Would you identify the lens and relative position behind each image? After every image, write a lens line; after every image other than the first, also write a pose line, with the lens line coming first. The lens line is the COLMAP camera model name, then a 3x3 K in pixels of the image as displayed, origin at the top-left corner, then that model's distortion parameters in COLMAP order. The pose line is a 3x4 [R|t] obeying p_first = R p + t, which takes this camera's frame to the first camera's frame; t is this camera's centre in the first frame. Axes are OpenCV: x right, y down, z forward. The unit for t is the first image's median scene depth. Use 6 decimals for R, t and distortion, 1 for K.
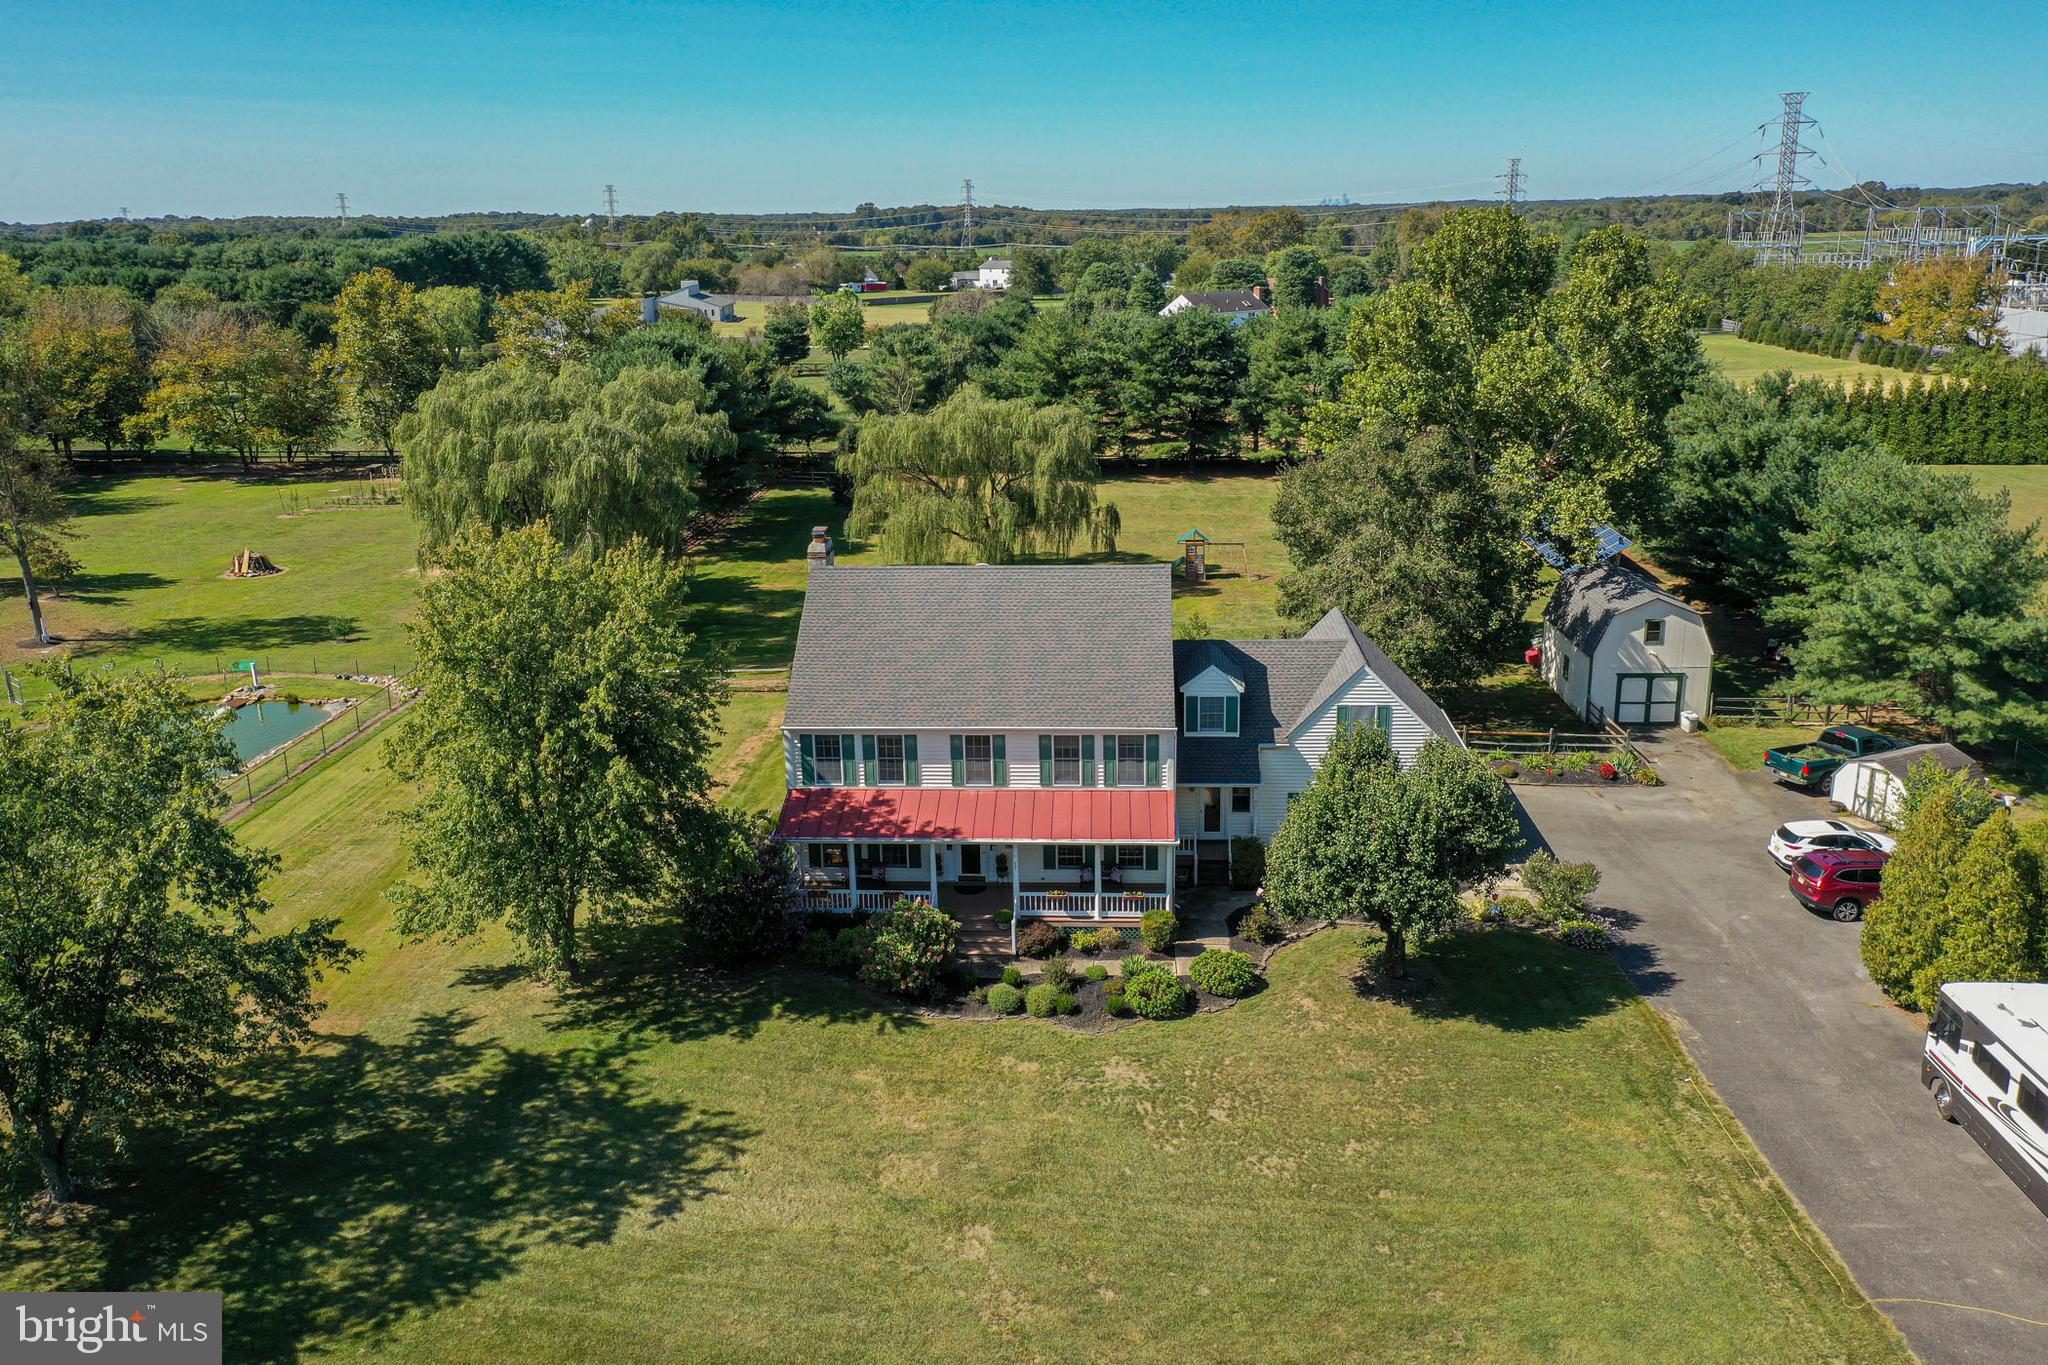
lens RADIAL K [[1628.5, 0, 1024.7], [0, 1628.5, 679.2], [0, 0, 1]] dist [0.016192, 0.003305]
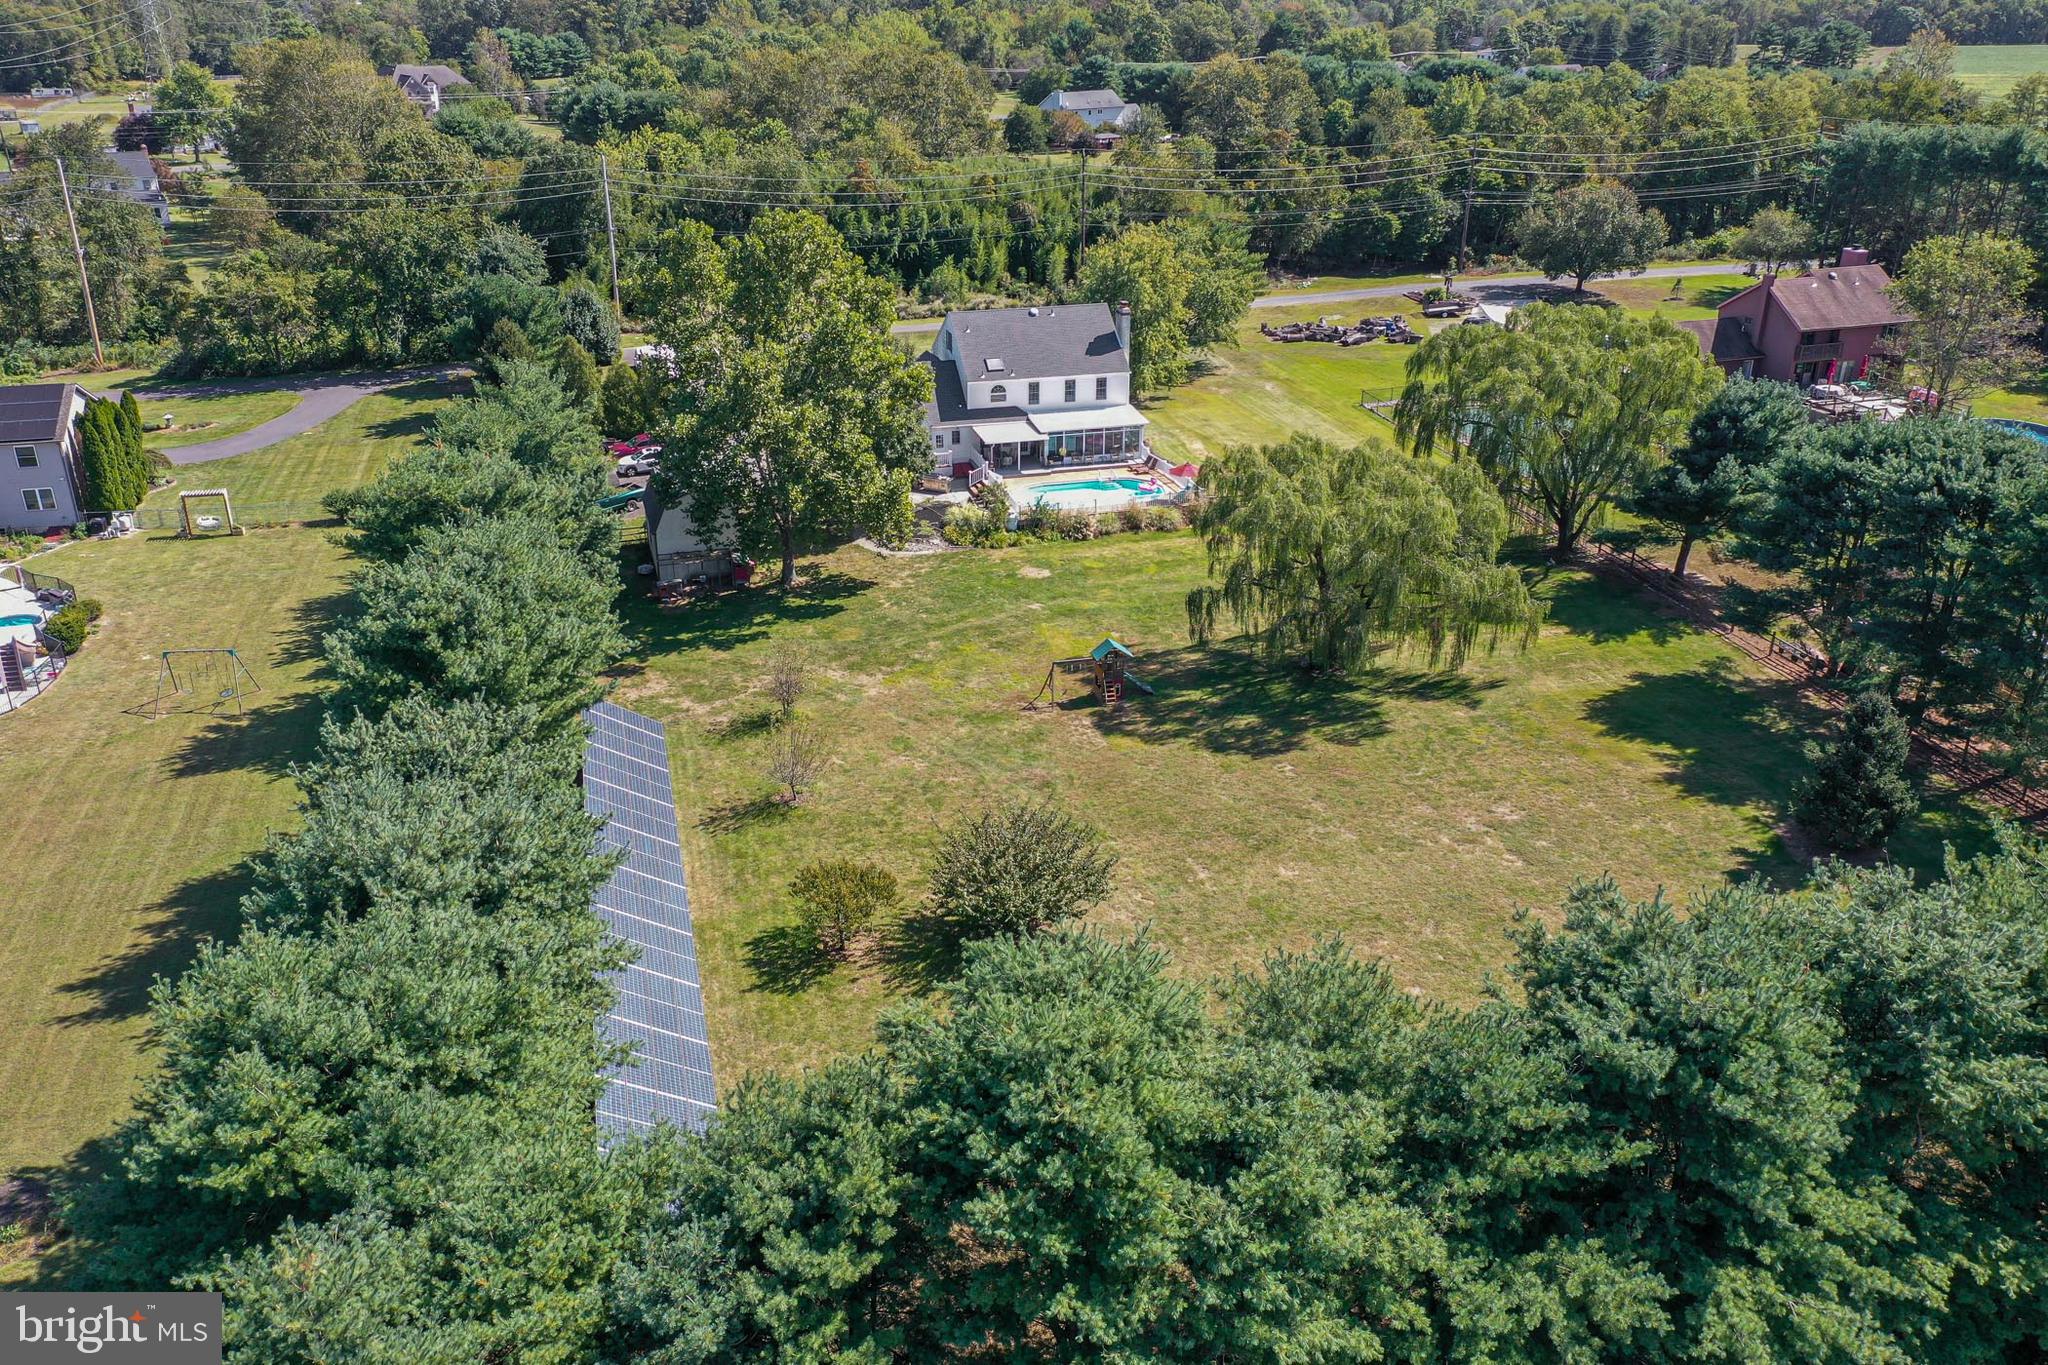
lens RADIAL K [[1628.5, 0, 1014.9], [0, 1628.5, 651.5], [0, 0, 1]] dist [0.016192, 0.003305]
pose [[-0.944258, 0.145869, -0.295125, 0.776333], [-0.073806, 0.779852, 0.621597, -1.172734], [0.320826, 0.608731, -0.725616, 3.140710]]
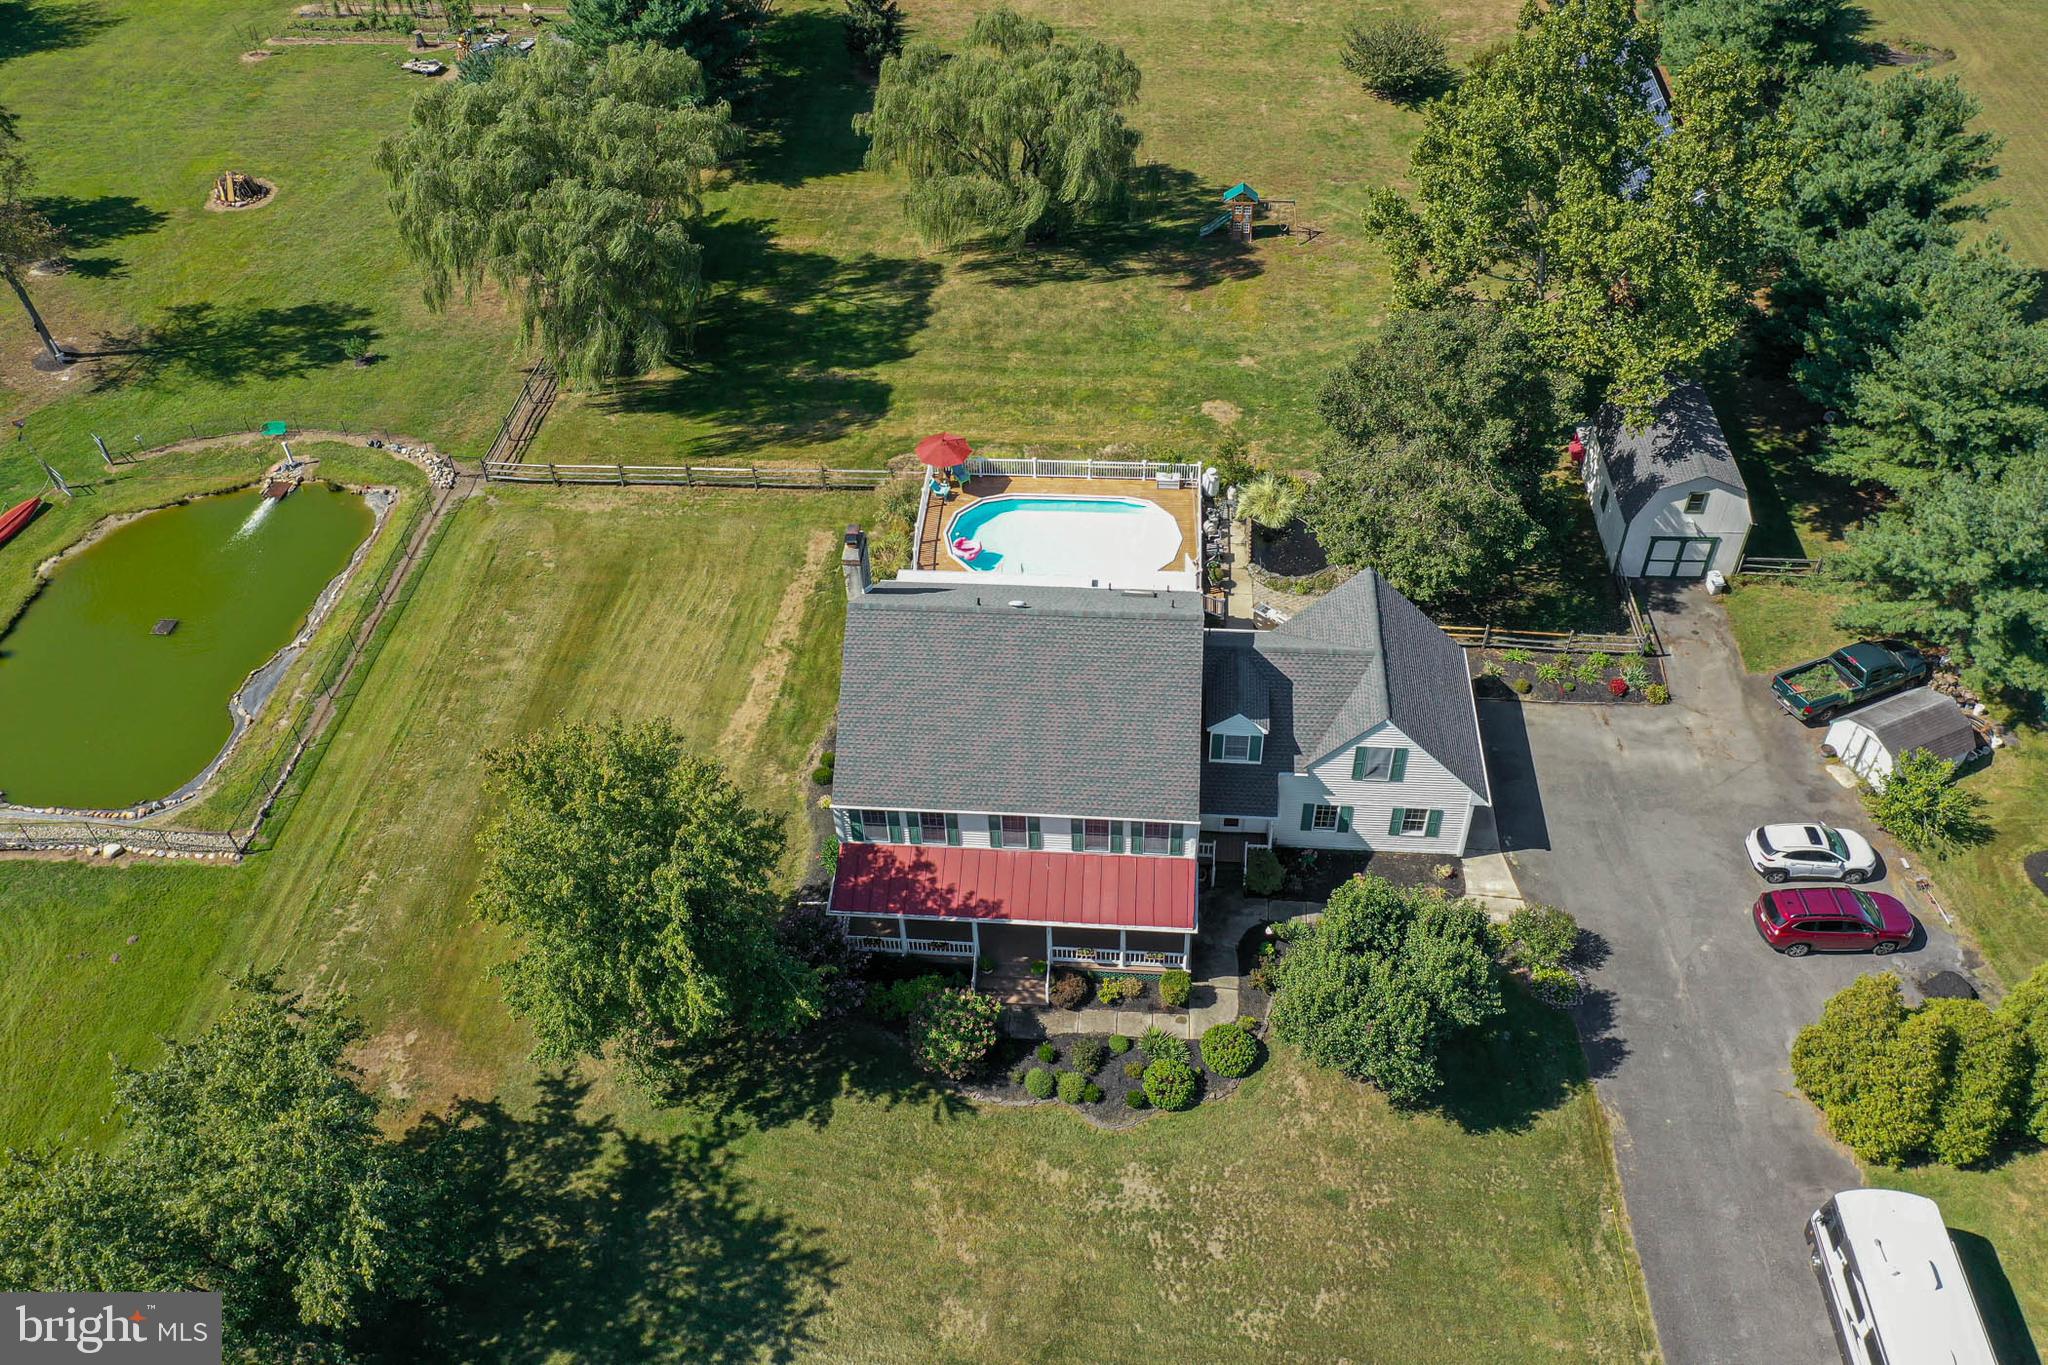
lens RADIAL K [[1628.5, 0, 1023.4], [0, 1628.5, 674.8], [0, 0, 1]] dist [0.016192, 0.003305]
pose [[0.999811, 0.005295, -0.018727, -0.003262], [0.004045, 0.884716, 0.466113, -0.554394], [0.019036, -0.466100, 0.884527, 0.096891]]
